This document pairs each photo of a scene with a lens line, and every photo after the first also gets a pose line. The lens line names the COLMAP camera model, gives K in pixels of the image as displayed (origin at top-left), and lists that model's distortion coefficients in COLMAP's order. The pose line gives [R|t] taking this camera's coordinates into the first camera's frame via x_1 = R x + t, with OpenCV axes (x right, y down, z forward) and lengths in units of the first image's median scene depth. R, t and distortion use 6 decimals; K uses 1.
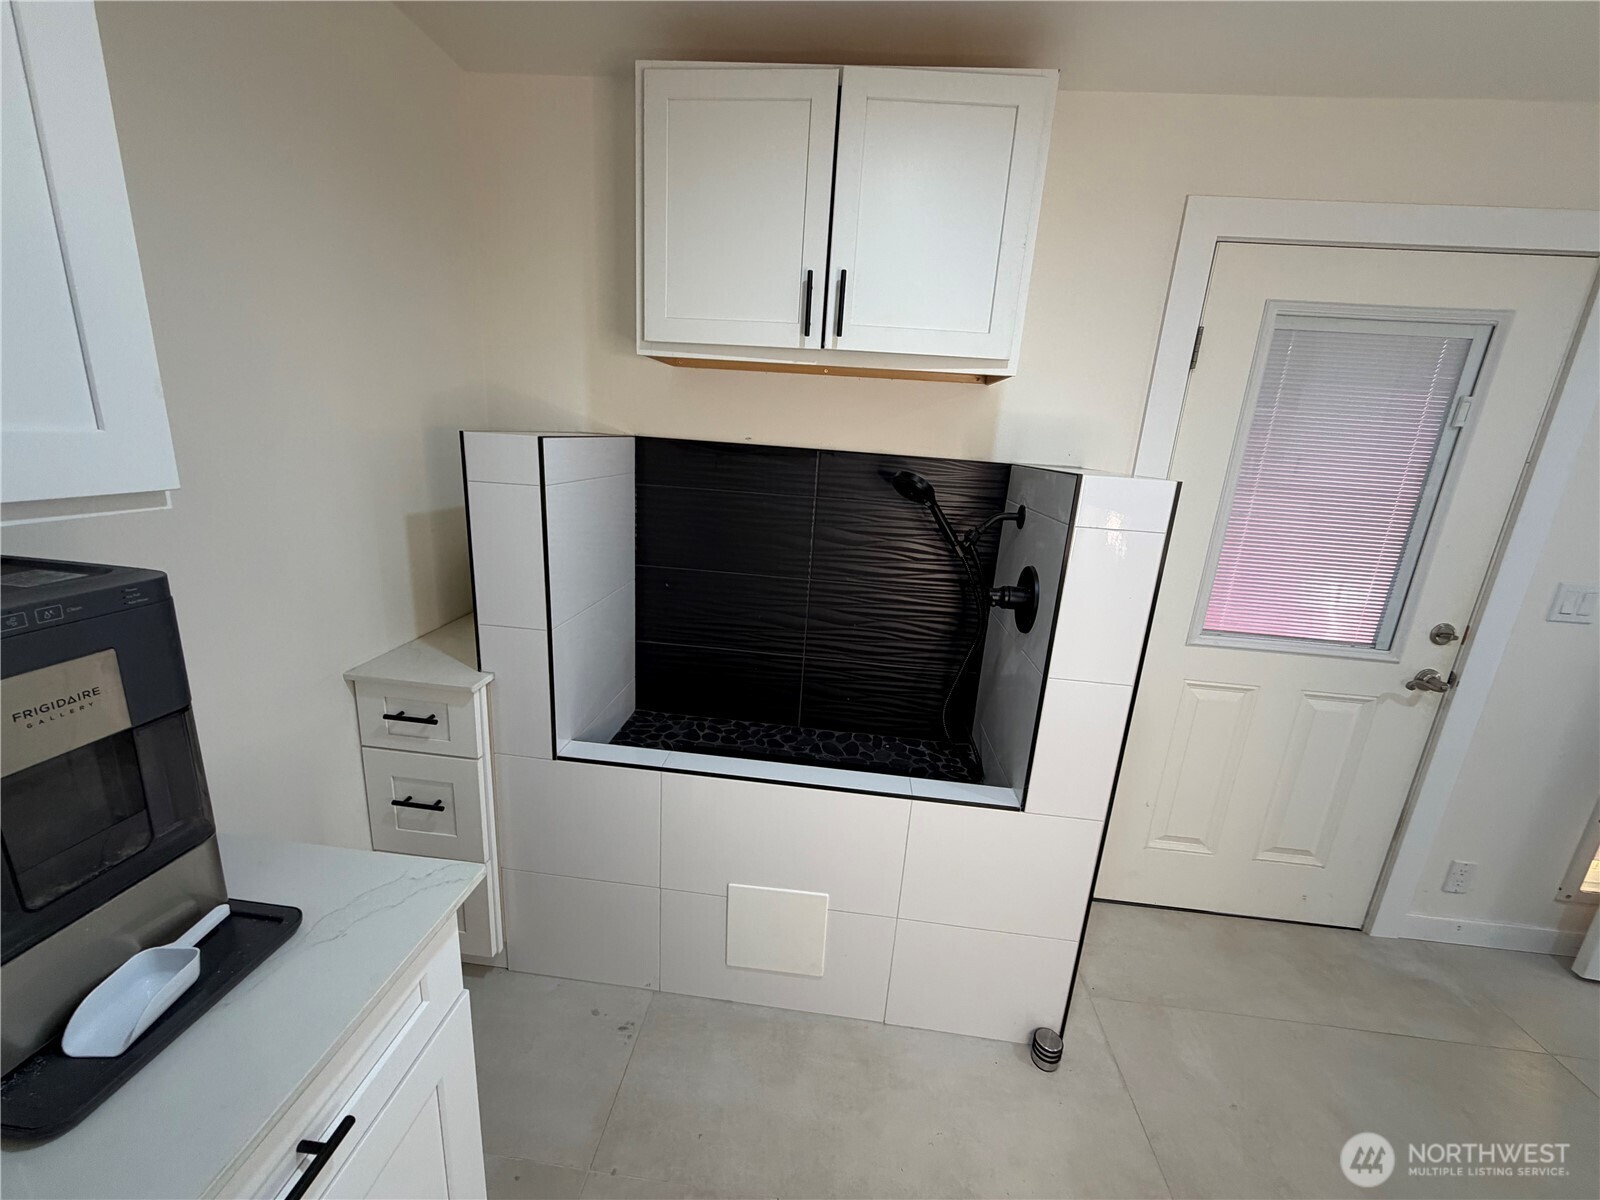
lens RADIAL K [[639.4, 0, 794.2], [0, 639.4, 603.7], [0, 0, 1]] dist [0.002079, 0.000131]
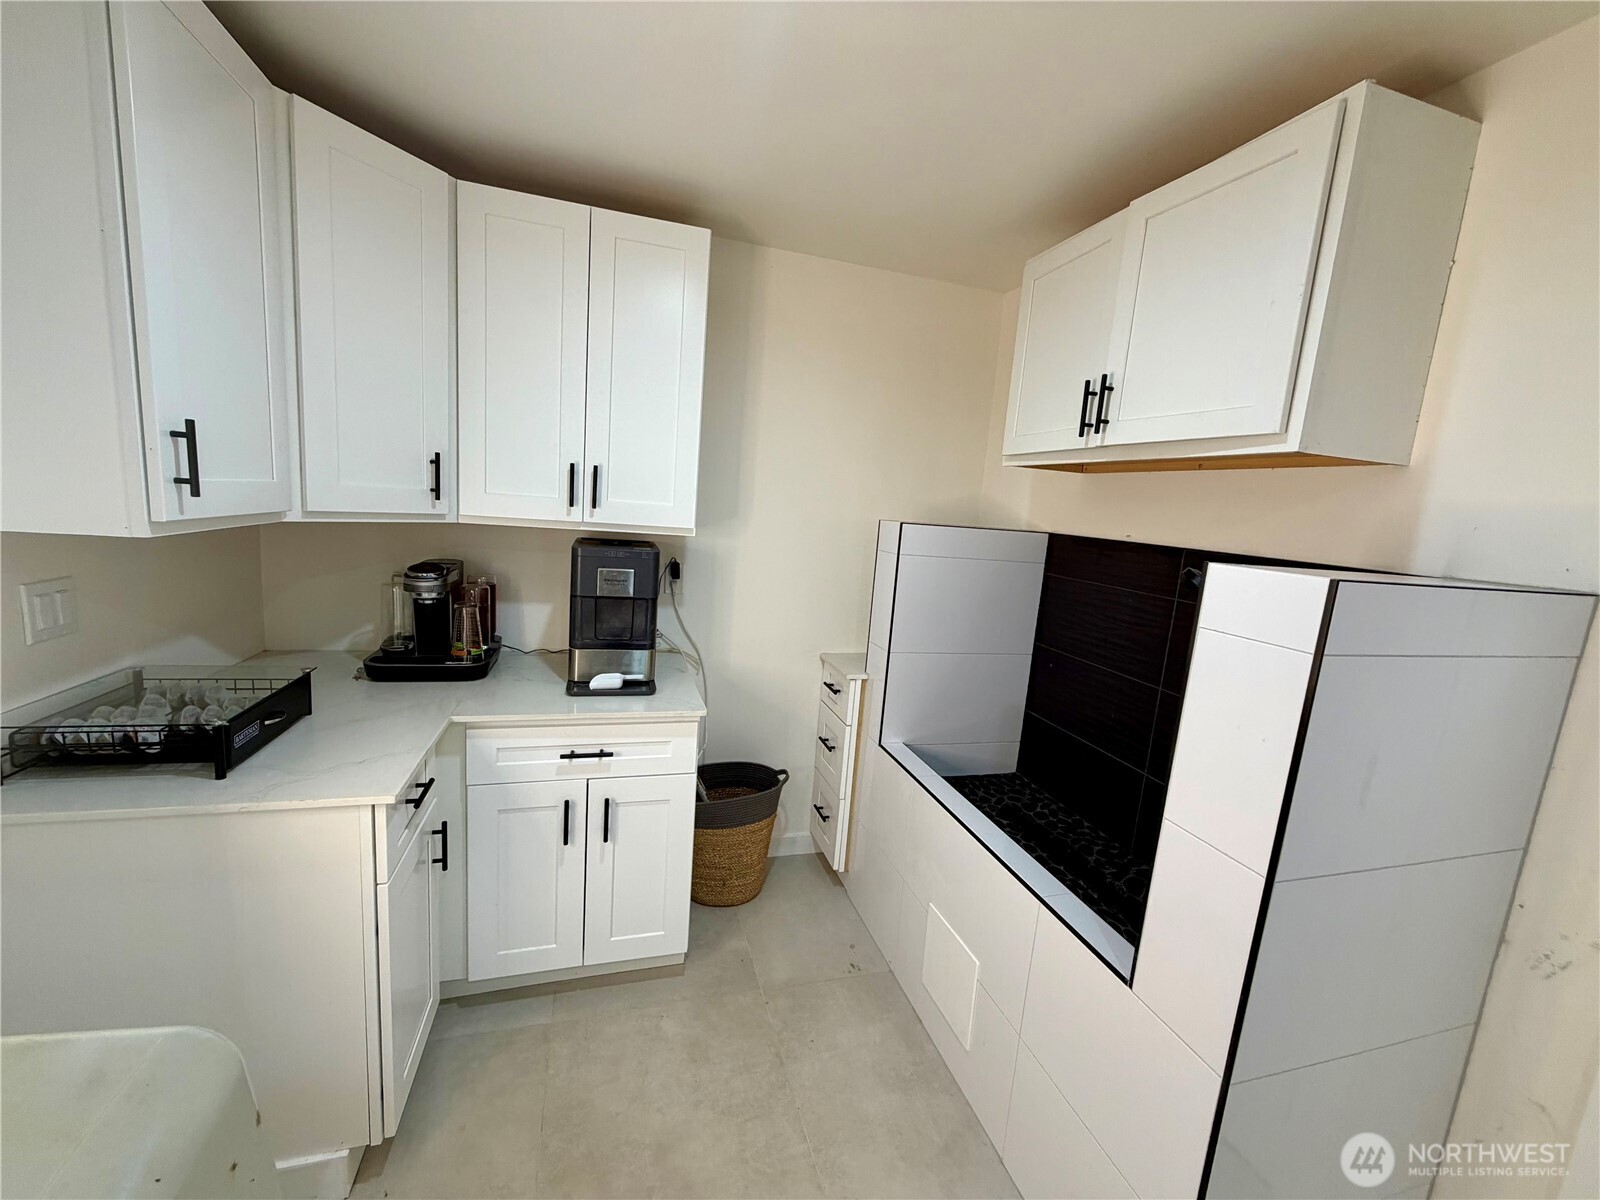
lens RADIAL K [[639.4, 0, 790.1], [0, 639.4, 602.3], [0, 0, 1]] dist [0.002079, 0.000131]
pose [[0.364495, 0.110418, -0.924636, 0.872741], [-0.294178, 0.955749, -0.001833, 0.001605], [0.883517, 0.272676, 0.380849, 0.213701]]
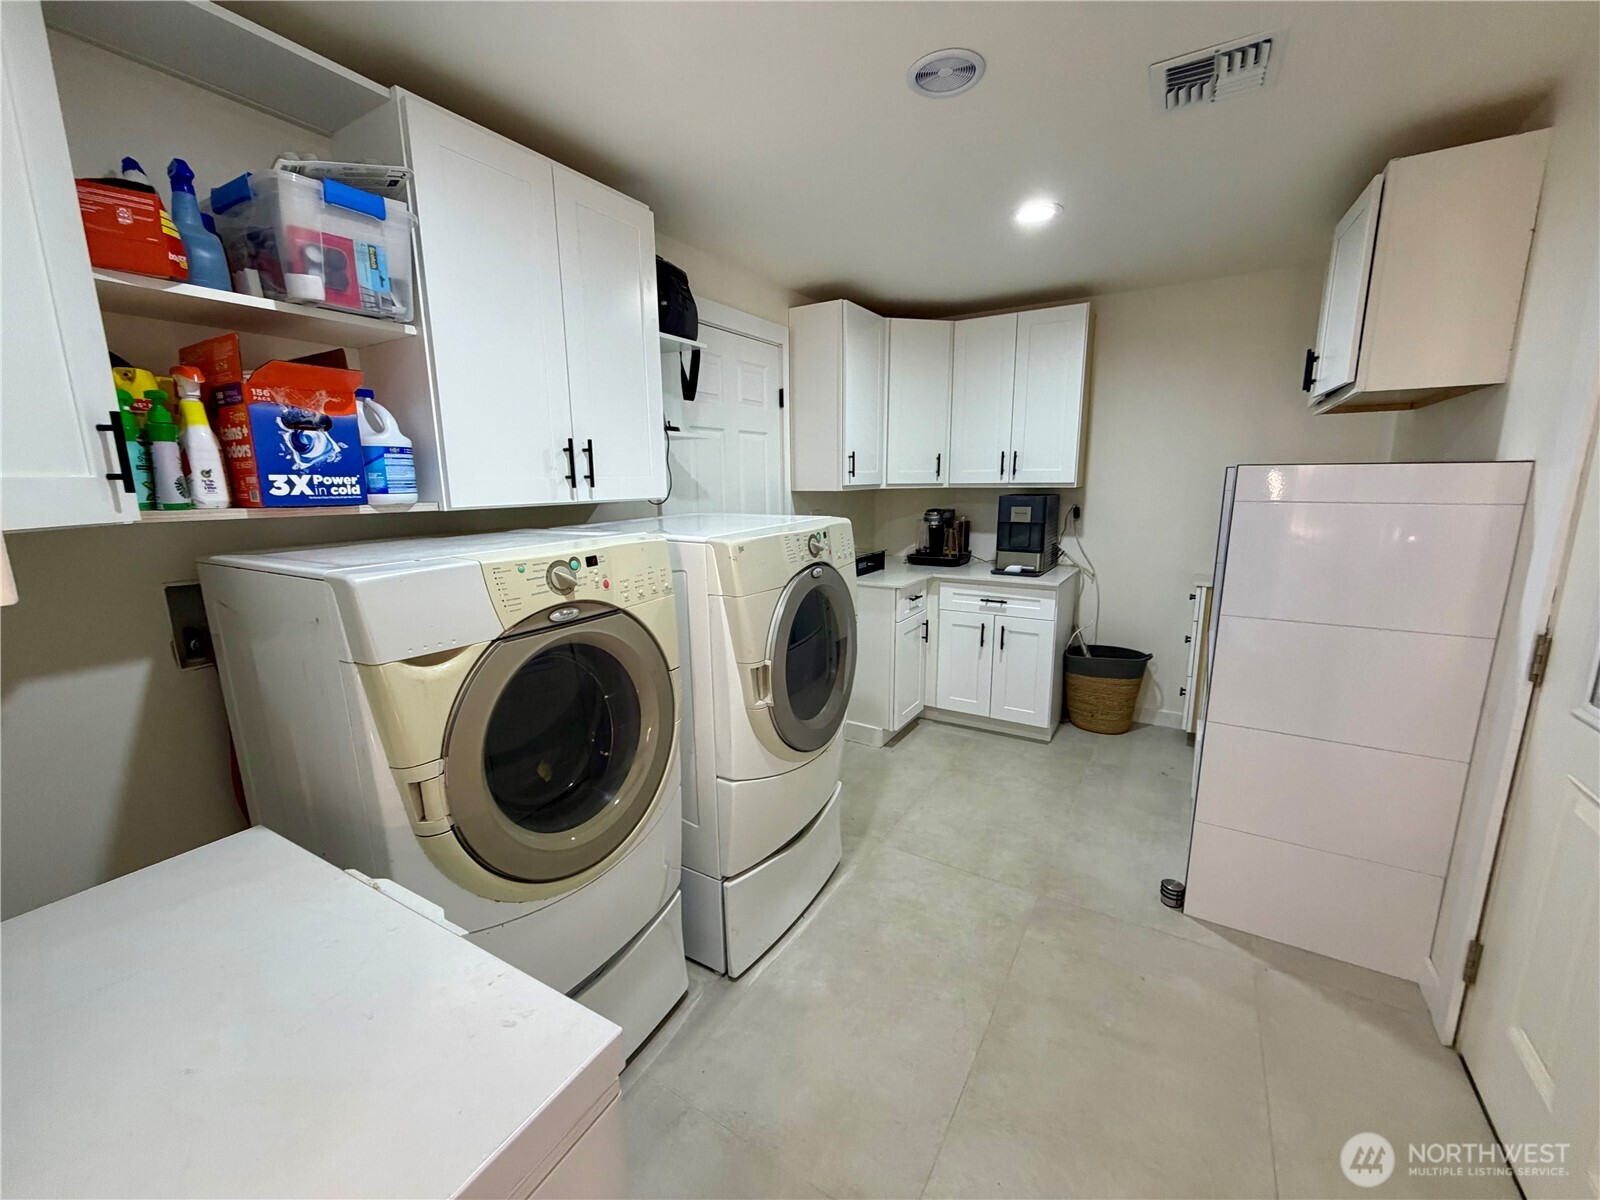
lens RADIAL K [[639.4, 0, 800.5], [0, 639.4, 597.3], [0, 0, 1]] dist [0.002079, 0.000131]
pose [[-0.434208, 0.114666, -0.893485, 1.999663], [-0.255410, 0.935491, 0.244178, -0.017871], [0.863846, 0.334229, -0.376911, 0.657494]]
